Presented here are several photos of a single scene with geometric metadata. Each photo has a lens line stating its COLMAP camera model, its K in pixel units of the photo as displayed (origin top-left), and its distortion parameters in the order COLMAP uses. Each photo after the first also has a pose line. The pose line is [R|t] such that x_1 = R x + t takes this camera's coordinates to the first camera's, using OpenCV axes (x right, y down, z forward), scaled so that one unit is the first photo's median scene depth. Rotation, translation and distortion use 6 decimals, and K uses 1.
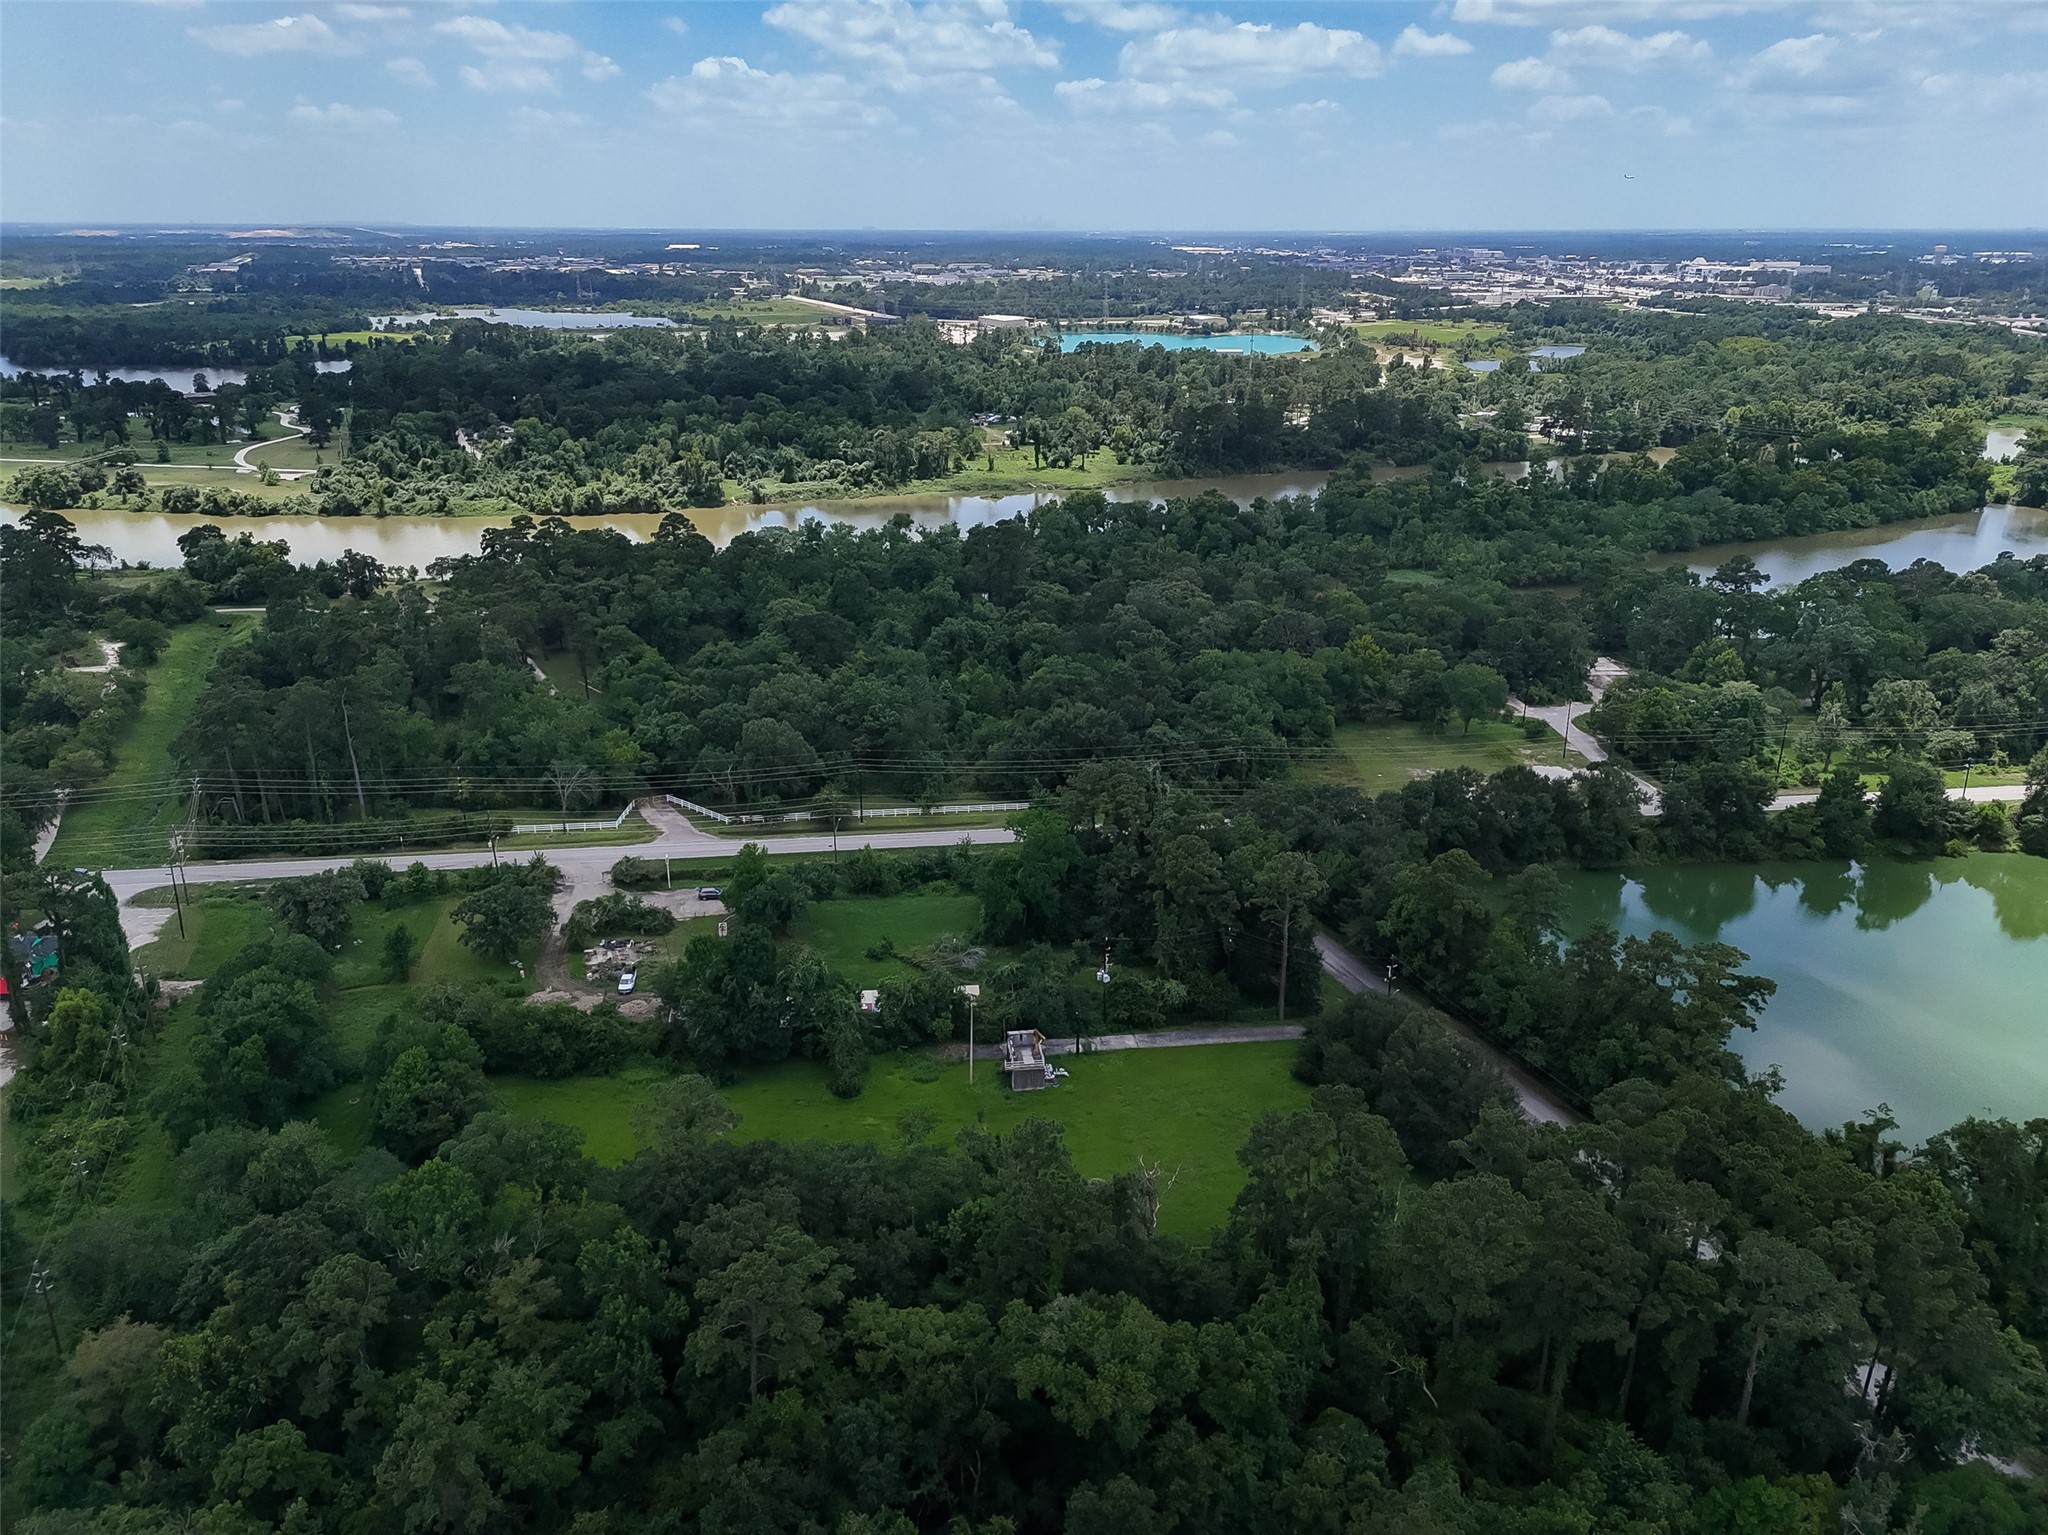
lens RADIAL K [[1505.2, 0, 1024.0], [0, 1505.2, 772.9], [0, 0, 1]] dist [0.075521, -0.068572]
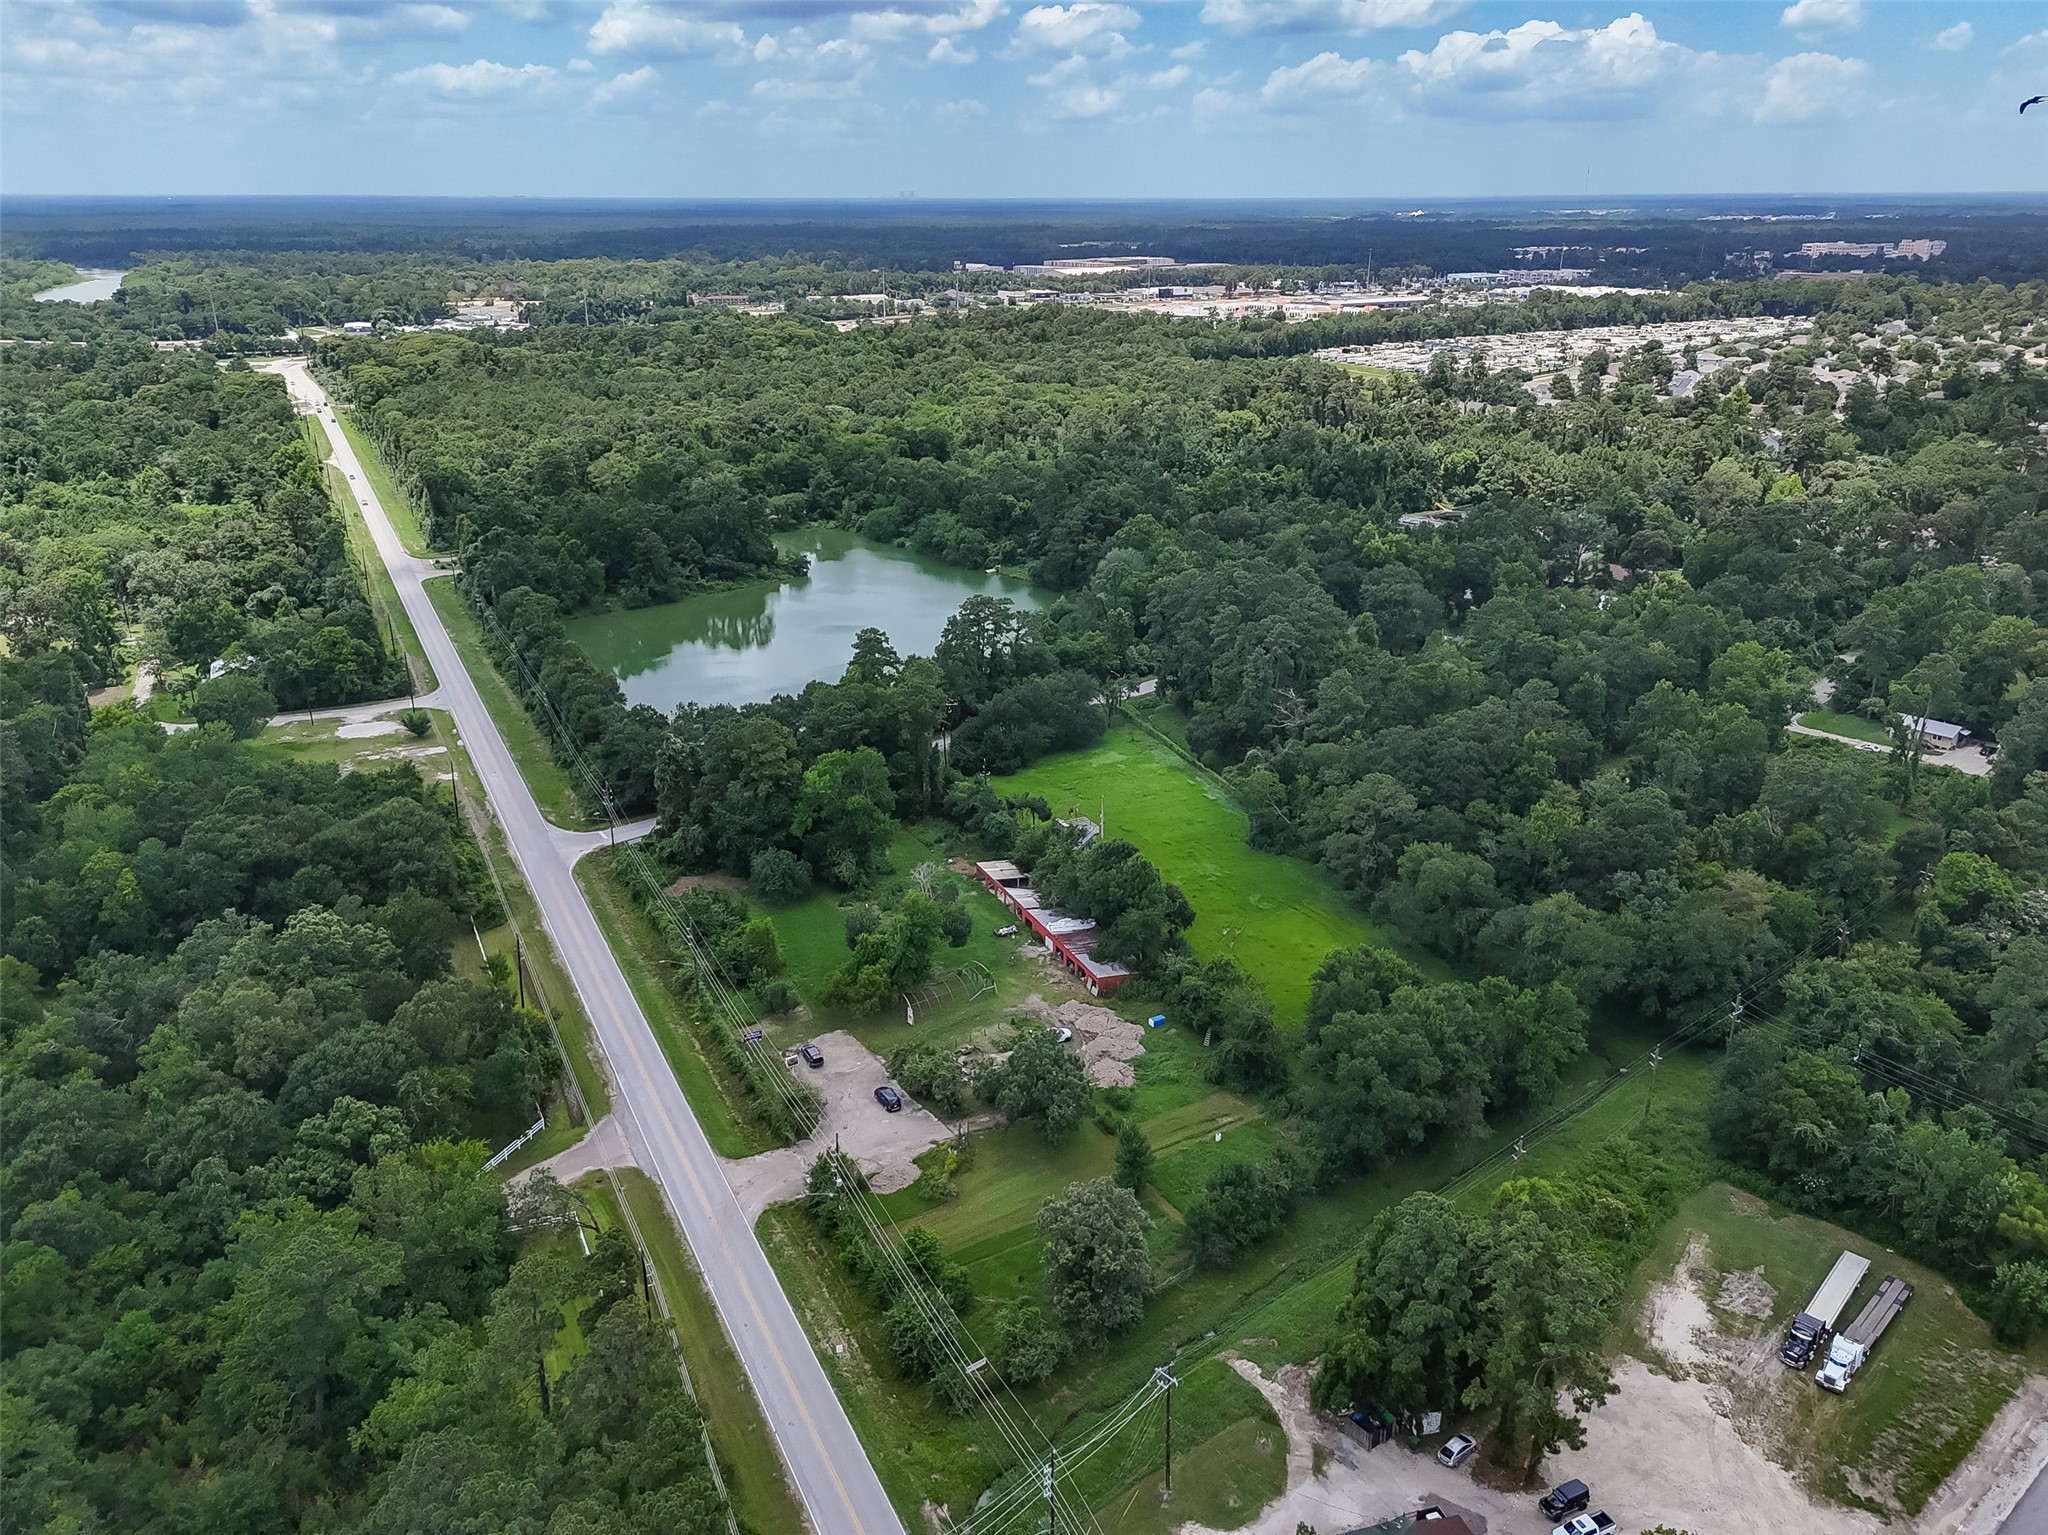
lens RADIAL K [[1505.2, 0, 1017.4], [0, 1505.2, 772.4], [0, 0, 1]] dist [0.075521, -0.068572]
pose [[-0.326482, -0.339208, 0.882240, -0.586810], [0.322930, 0.837192, 0.441391, -0.235102], [-0.888327, 0.429008, -0.163788, 0.646202]]
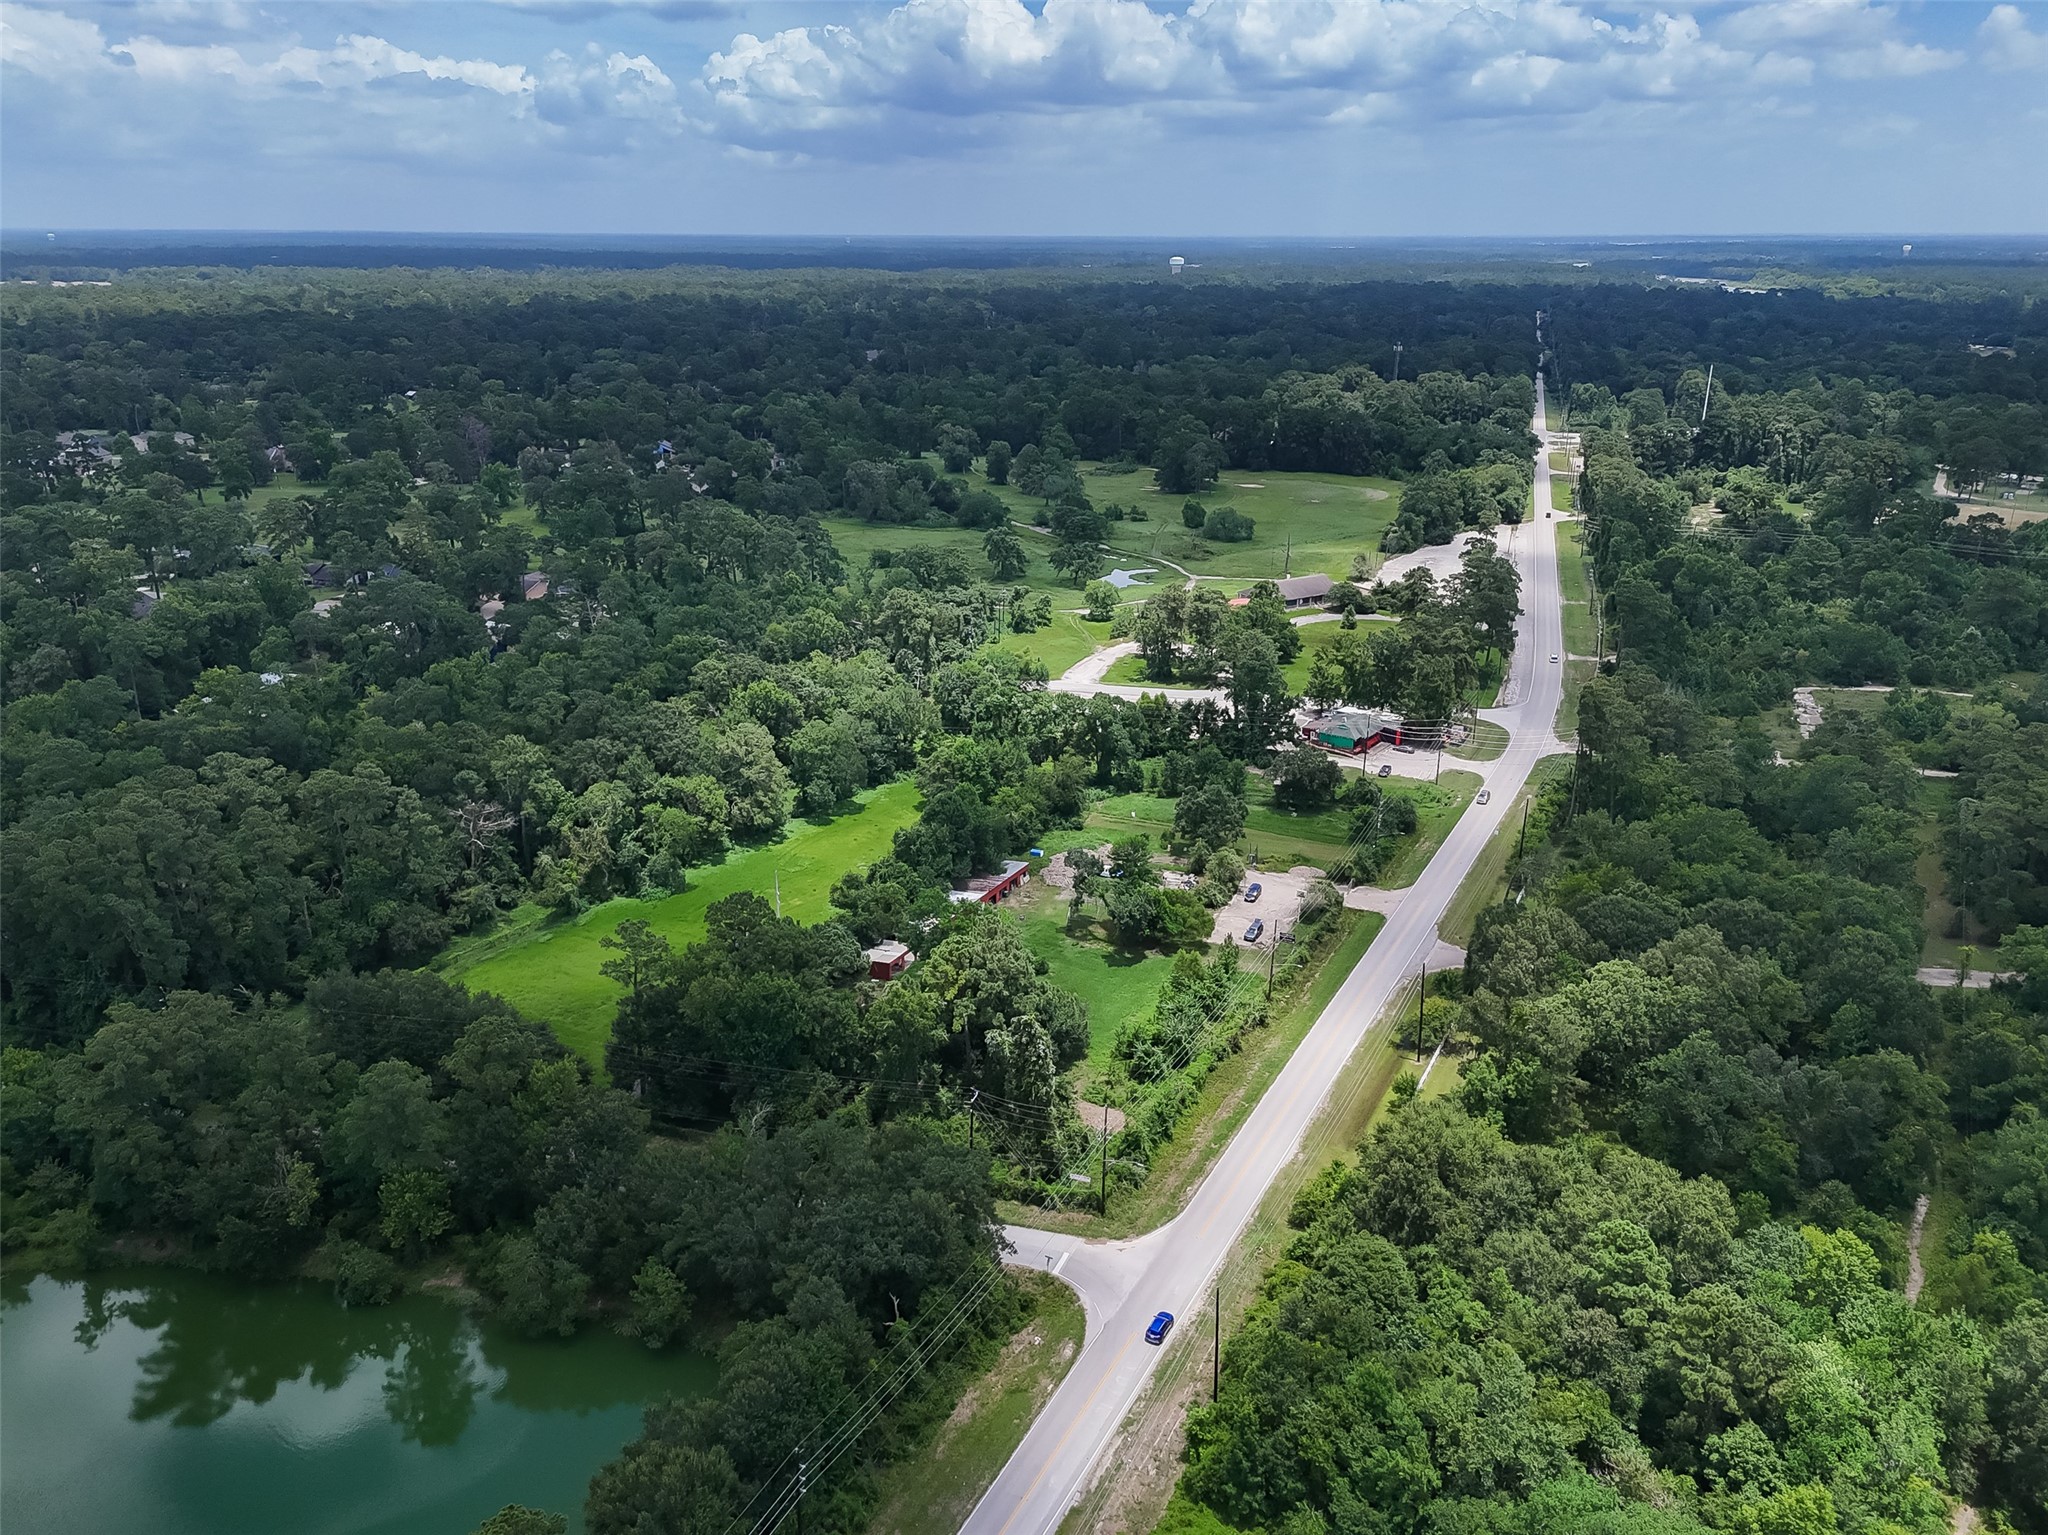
lens RADIAL K [[1505.2, 0, 1023.0], [0, 1505.2, 771.7], [0, 0, 1]] dist [0.075521, -0.068572]
pose [[-0.572251, 0.271398, -0.773868, 0.385276], [-0.283221, 0.820184, 0.497075, -0.285655], [0.769619, 0.503628, -0.392486, 0.804310]]
